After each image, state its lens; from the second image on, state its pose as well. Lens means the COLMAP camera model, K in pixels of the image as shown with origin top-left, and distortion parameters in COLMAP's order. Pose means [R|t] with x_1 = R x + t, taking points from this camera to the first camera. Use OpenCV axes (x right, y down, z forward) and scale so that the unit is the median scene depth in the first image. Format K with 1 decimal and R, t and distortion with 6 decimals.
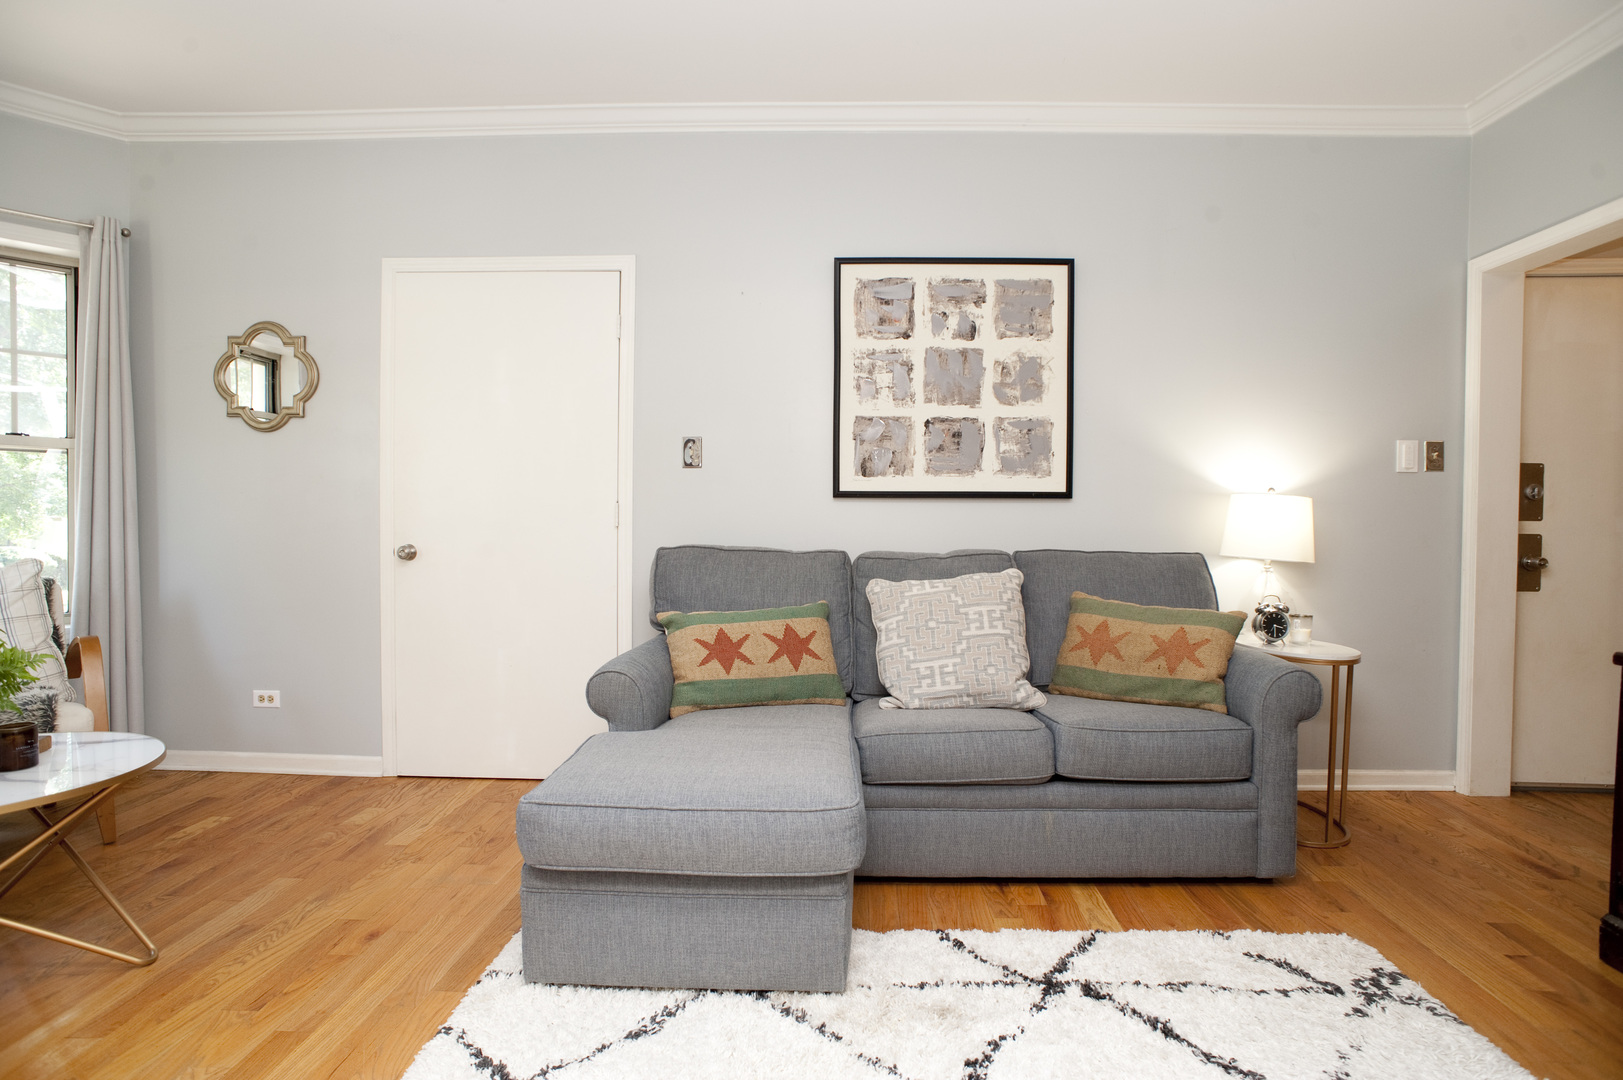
lens RADIAL K [[922.4, 0, 815.4], [0, 922.4, 539.6], [0, 0, 1]] dist [-0.100999, 0.068822]
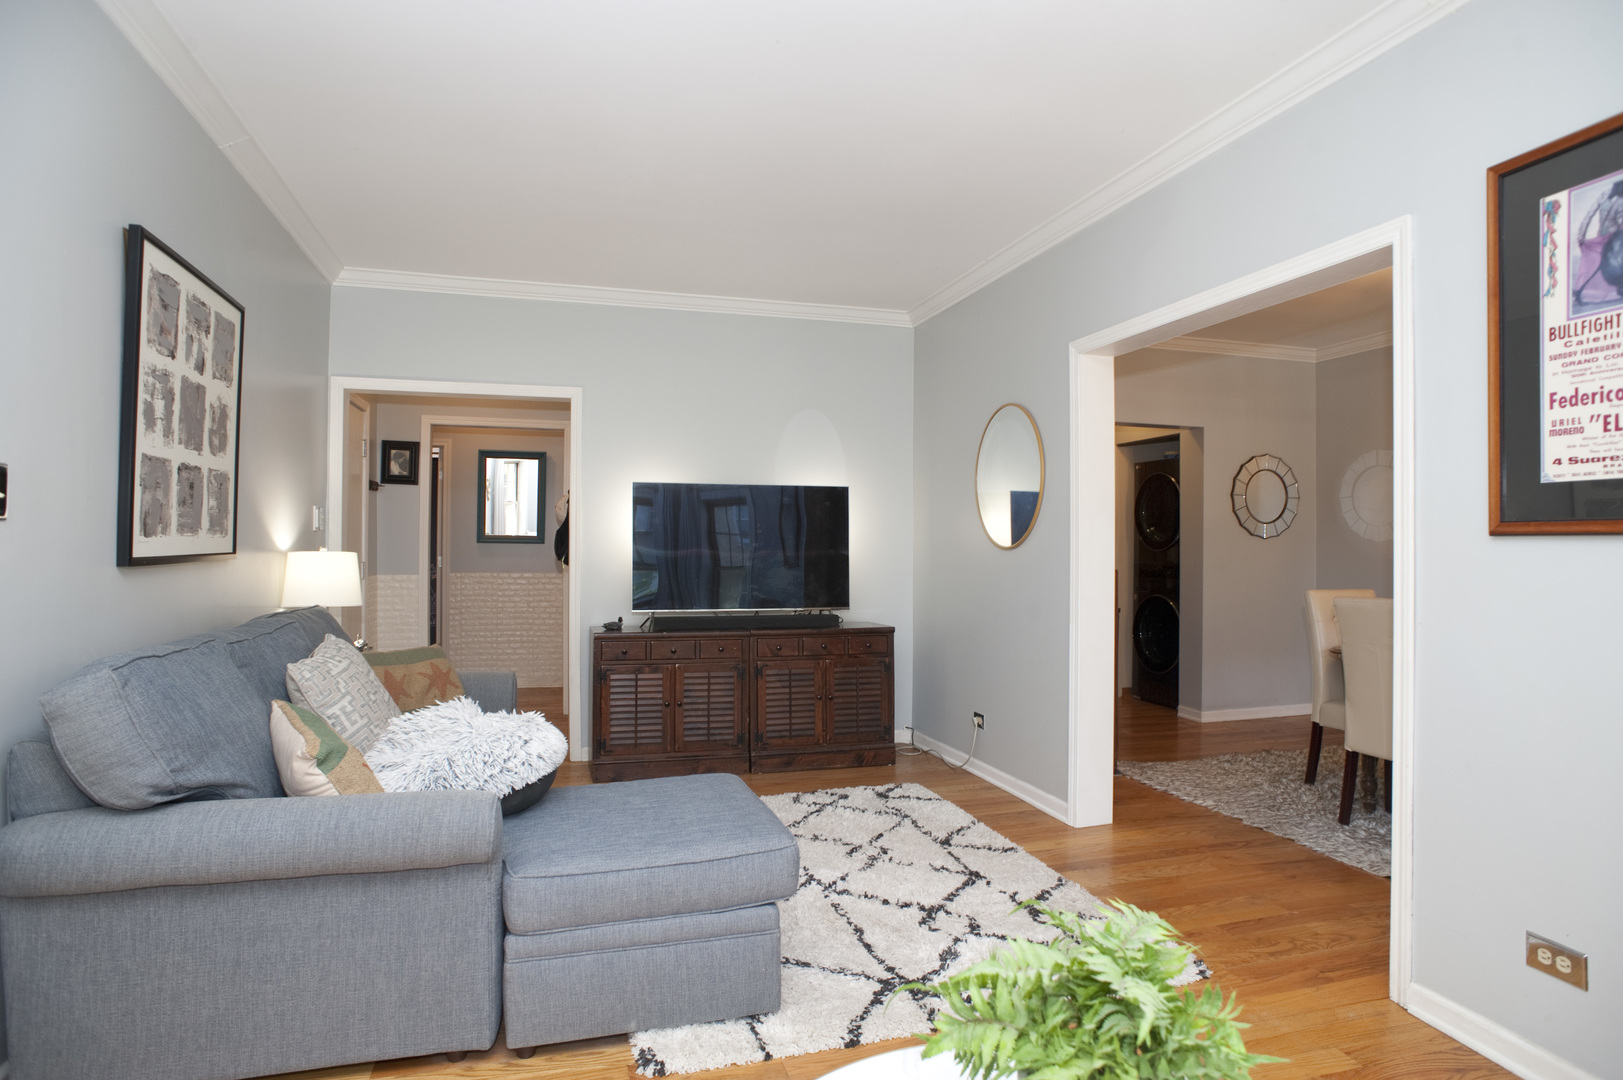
lens RADIAL K [[922.4, 0, 815.4], [0, 922.4, 539.6], [0, 0, 1]] dist [-0.100999, 0.068822]
pose [[-0.322014, -0.006652, 0.946712, -0.793459], [0.014391, 0.999825, 0.011920, -0.067831], [-0.946626, 0.017462, -0.321862, 0.733711]]
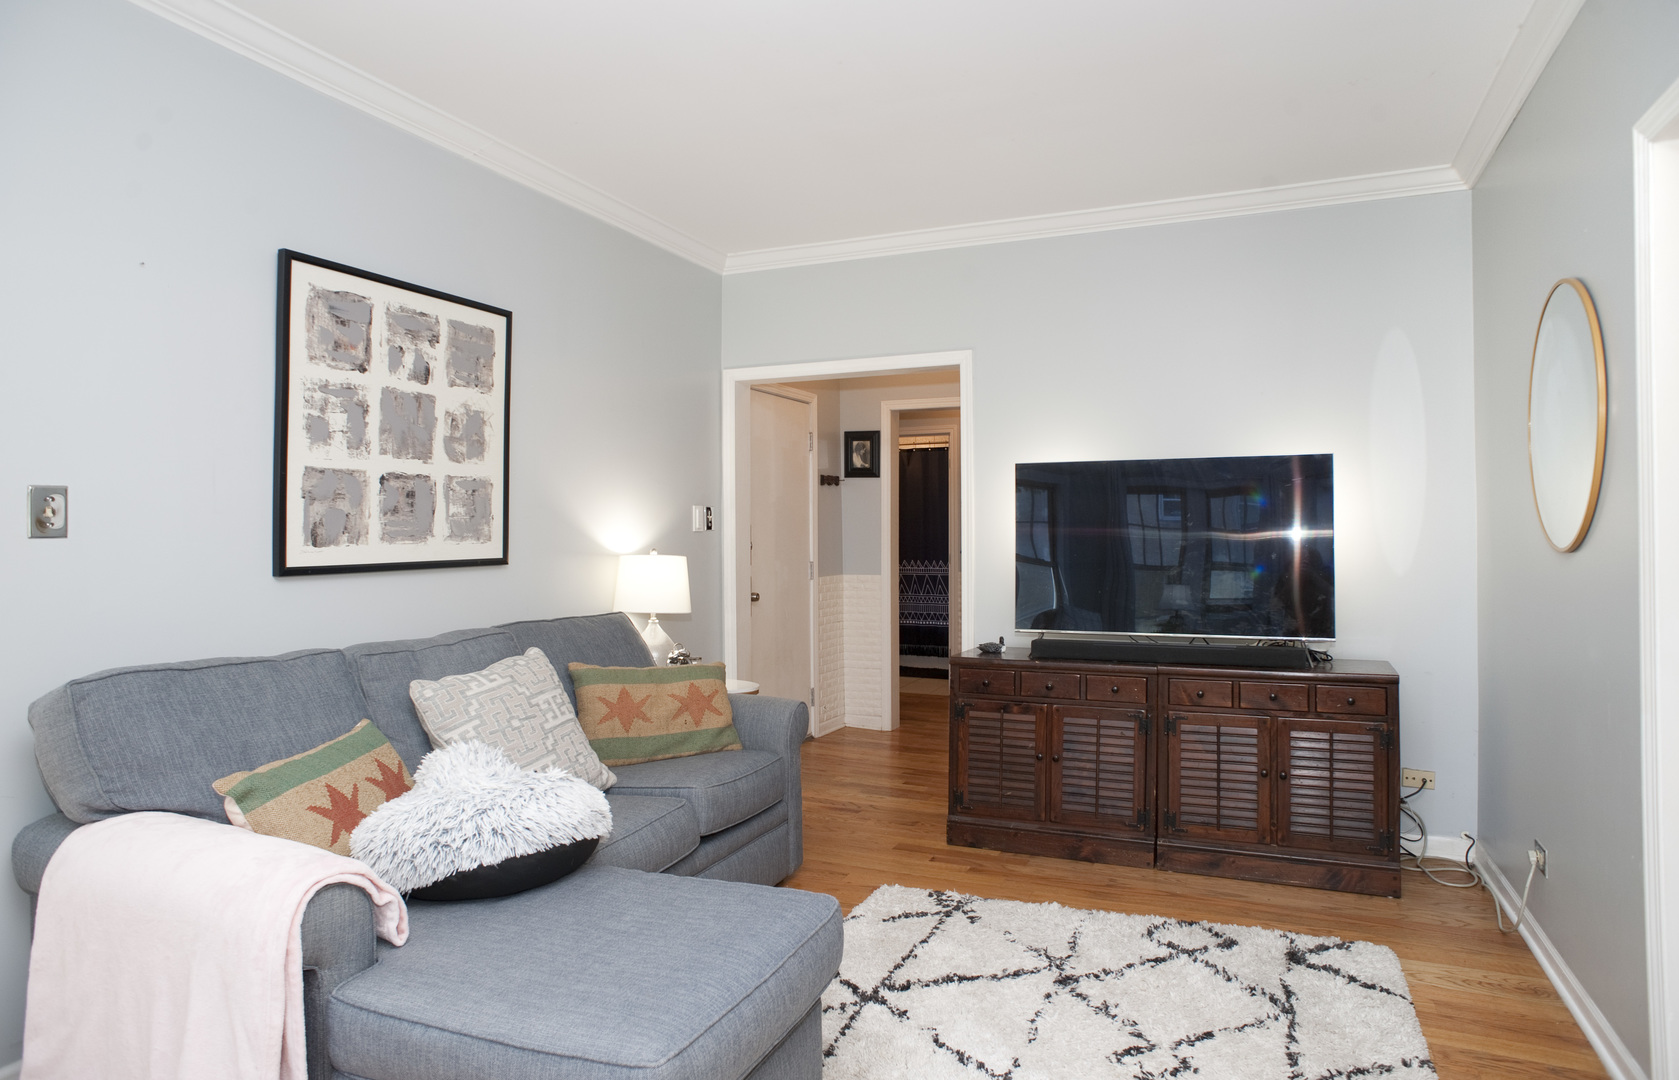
lens RADIAL K [[973.2, 0, 845.9], [0, 973.2, 527.1], [0, 0, 1]] dist [-0.103799, 0.072660]
pose [[0.366505, -0.006459, 0.930394, -0.517426], [0.030925, 0.999508, -0.005243, -0.067744], [-0.929902, 0.030694, 0.366525, 0.313178]]
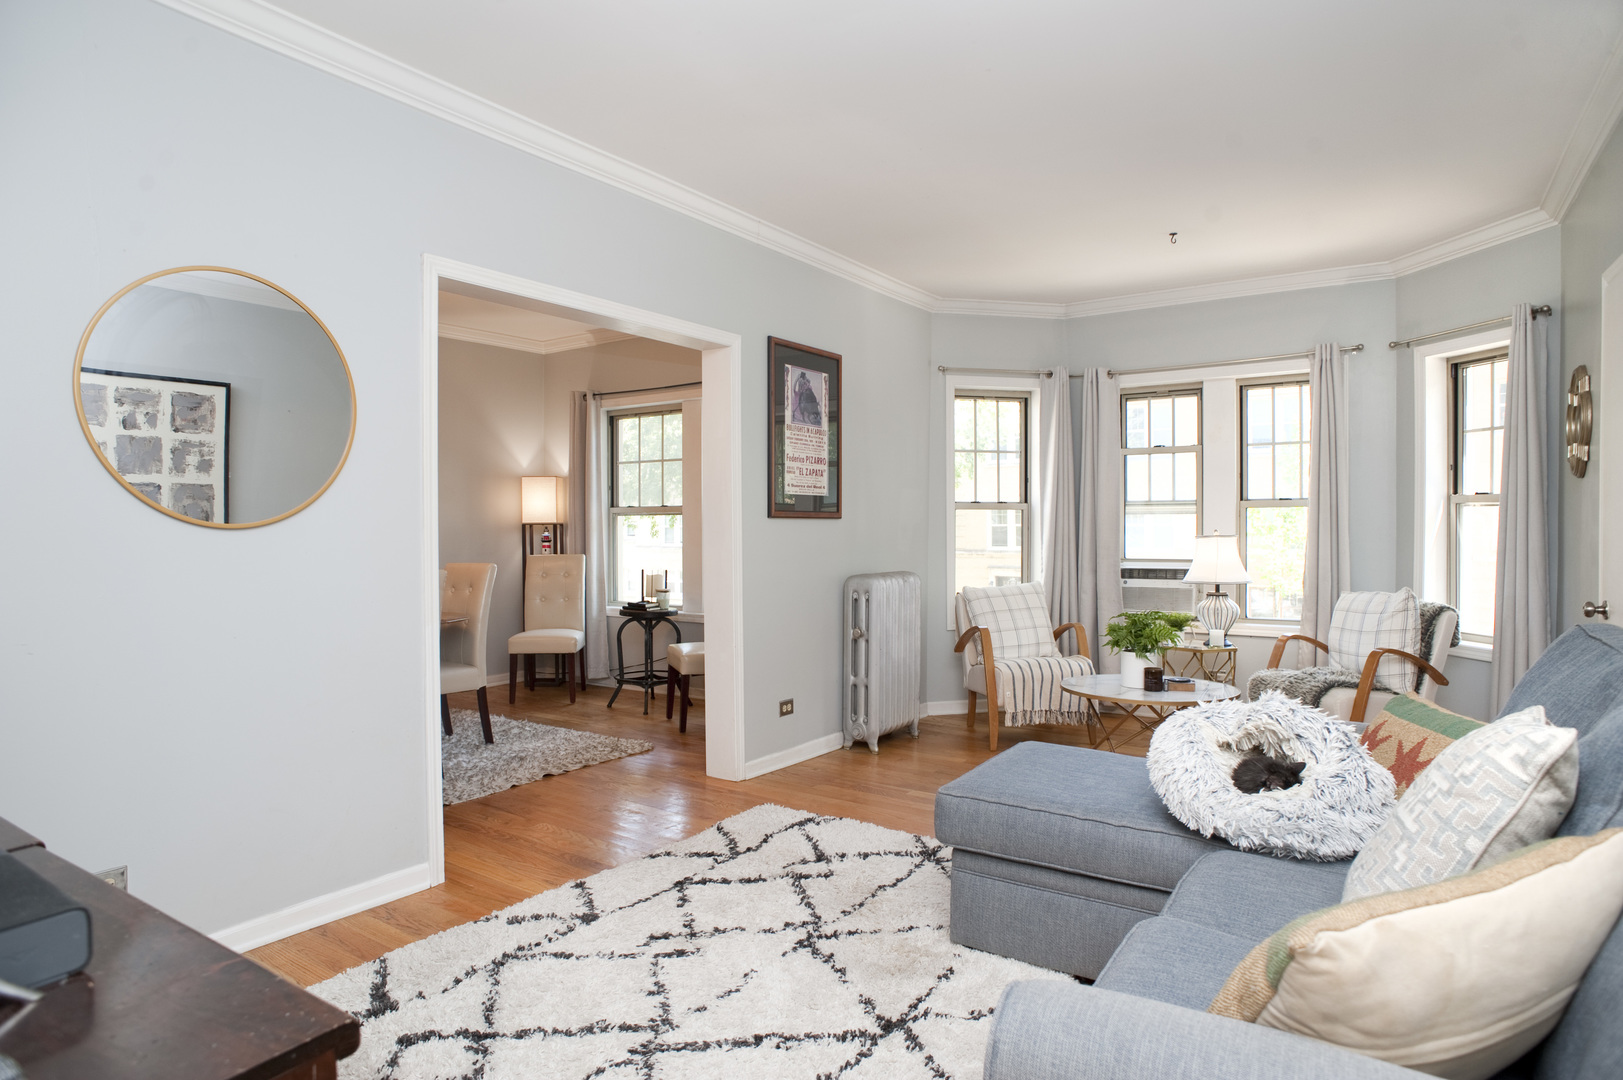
lens RADIAL K [[922.4, 0, 815.4], [0, 922.4, 539.6], [0, 0, 1]] dist [-0.100999, 0.068822]
pose [[-0.524112, 0.001614, -0.851648, 0.681017], [-0.025260, 0.999529, 0.017439, -0.050092], [0.851275, 0.030653, -0.523824, 0.824858]]
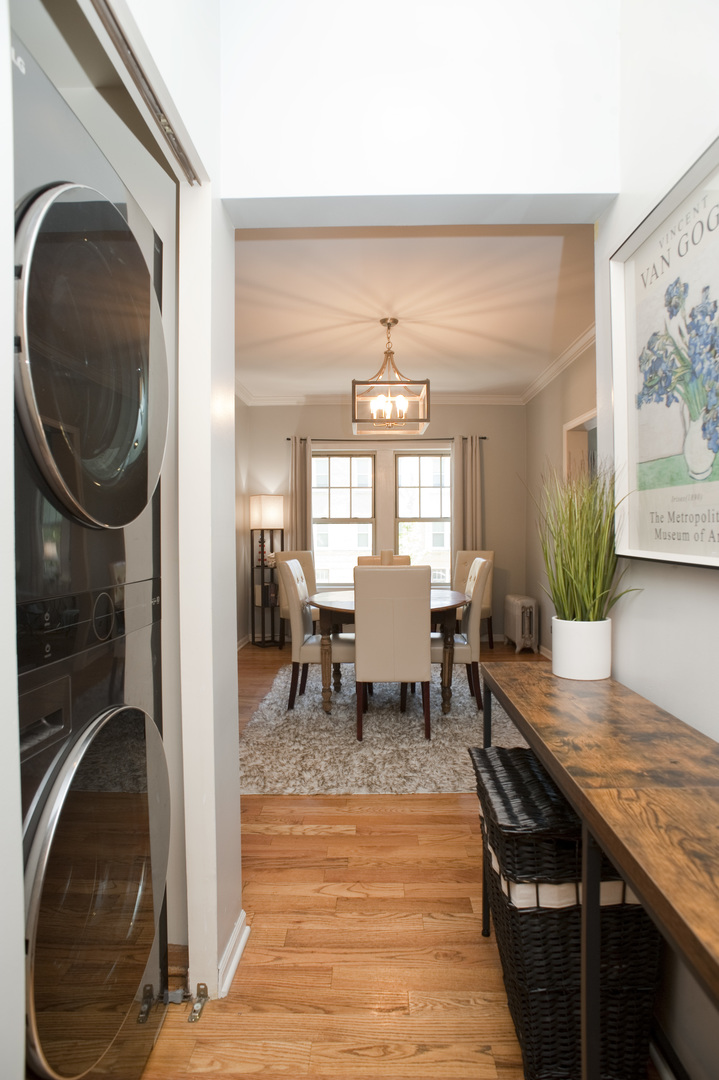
lens RADIAL K [[613.8, 0, 359.5], [0, 613.8, 540.0], [0, 0, 1]] dist [-0.100999, 0.068822]
pose [[0.017668, -0.002570, -0.999841, 1.138964], [-0.022804, 0.999736, -0.002972, -0.003302], [0.999584, 0.022853, 0.017604, -0.474069]]
